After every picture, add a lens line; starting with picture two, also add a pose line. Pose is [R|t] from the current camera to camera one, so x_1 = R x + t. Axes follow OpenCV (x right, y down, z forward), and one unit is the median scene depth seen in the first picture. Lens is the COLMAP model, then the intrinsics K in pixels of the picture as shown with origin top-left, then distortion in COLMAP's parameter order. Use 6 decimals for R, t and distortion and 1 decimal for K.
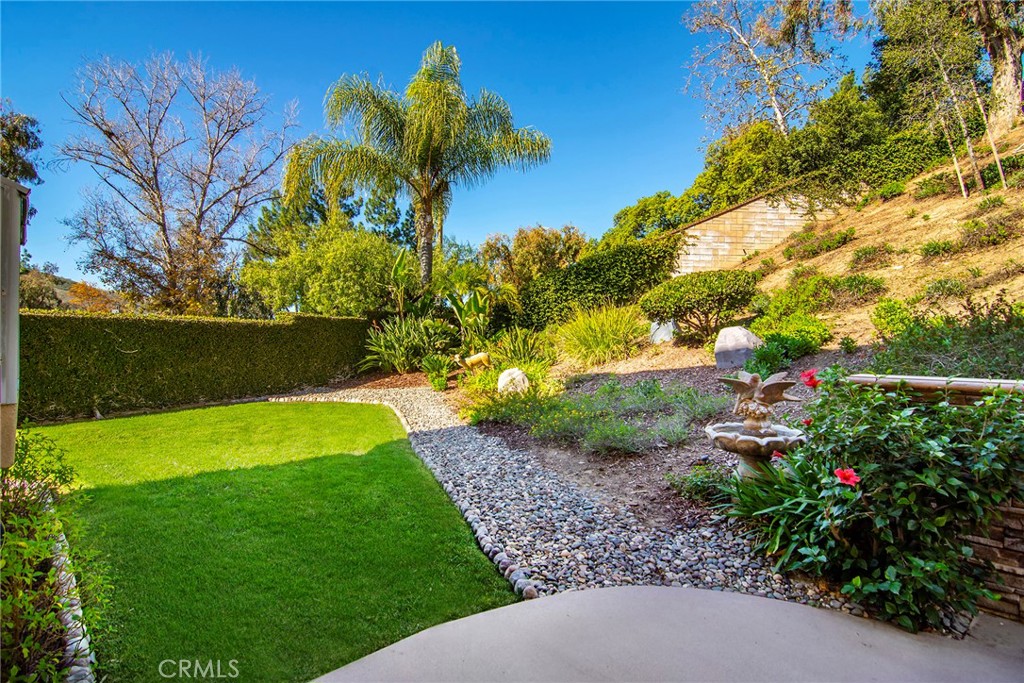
lens RADIAL K [[494.0, 0, 508.4], [0, 494.0, 342.4], [0, 0, 1]] dist [-0.014884, -0.003959]
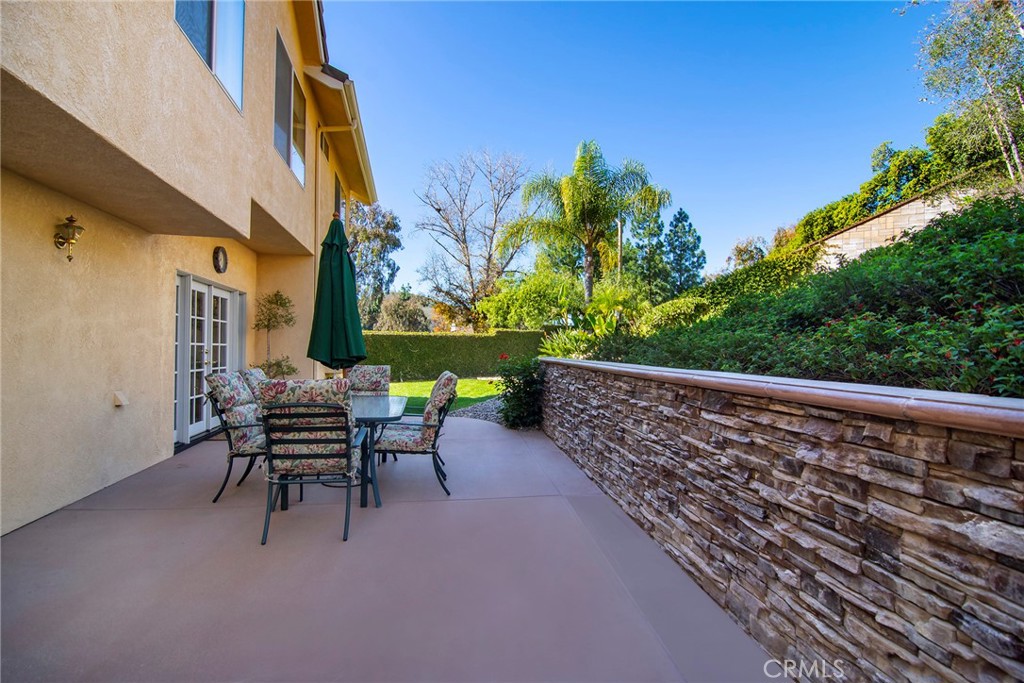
lens RADIAL K [[494.0, 0, 515.0], [0, 494.0, 345.1], [0, 0, 1]] dist [-0.014884, -0.003959]
pose [[0.834754, -0.004426, -0.550605, 0.235594], [0.002704, 0.999989, -0.003940, 0.000921], [0.550616, 0.001800, 0.834757, -0.163082]]
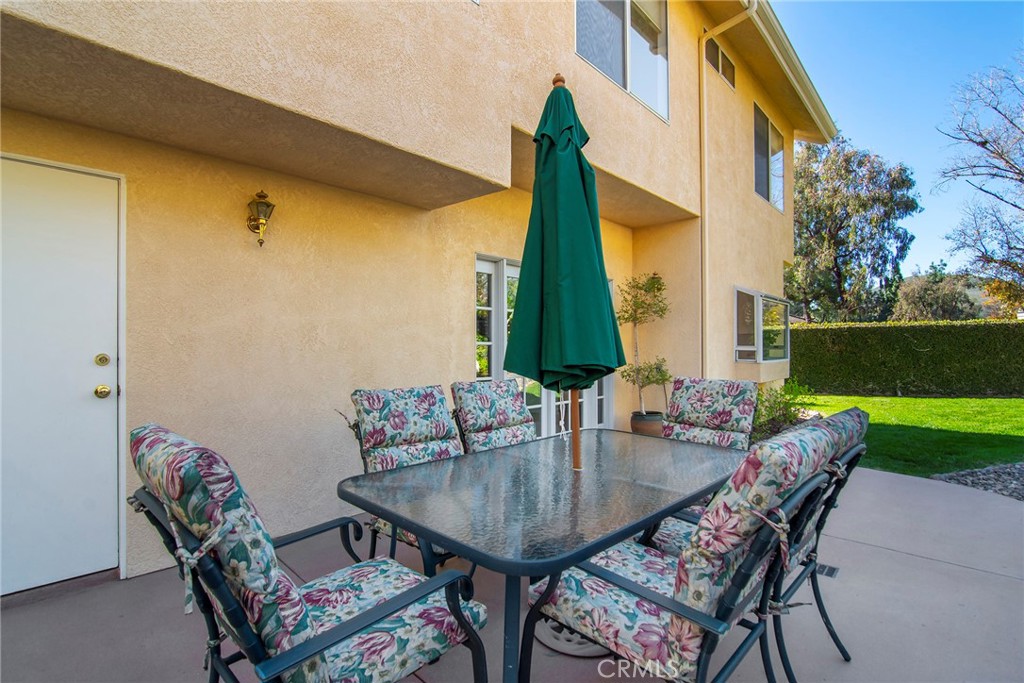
lens RADIAL K [[494.0, 0, 510.8], [0, 494.0, 344.0], [0, 0, 1]] dist [-0.014884, -0.003959]
pose [[0.042553, -0.012249, -0.999019, 0.170876], [0.012152, 0.999857, -0.011742, 0.001357], [0.999020, -0.011640, 0.042696, -0.062347]]
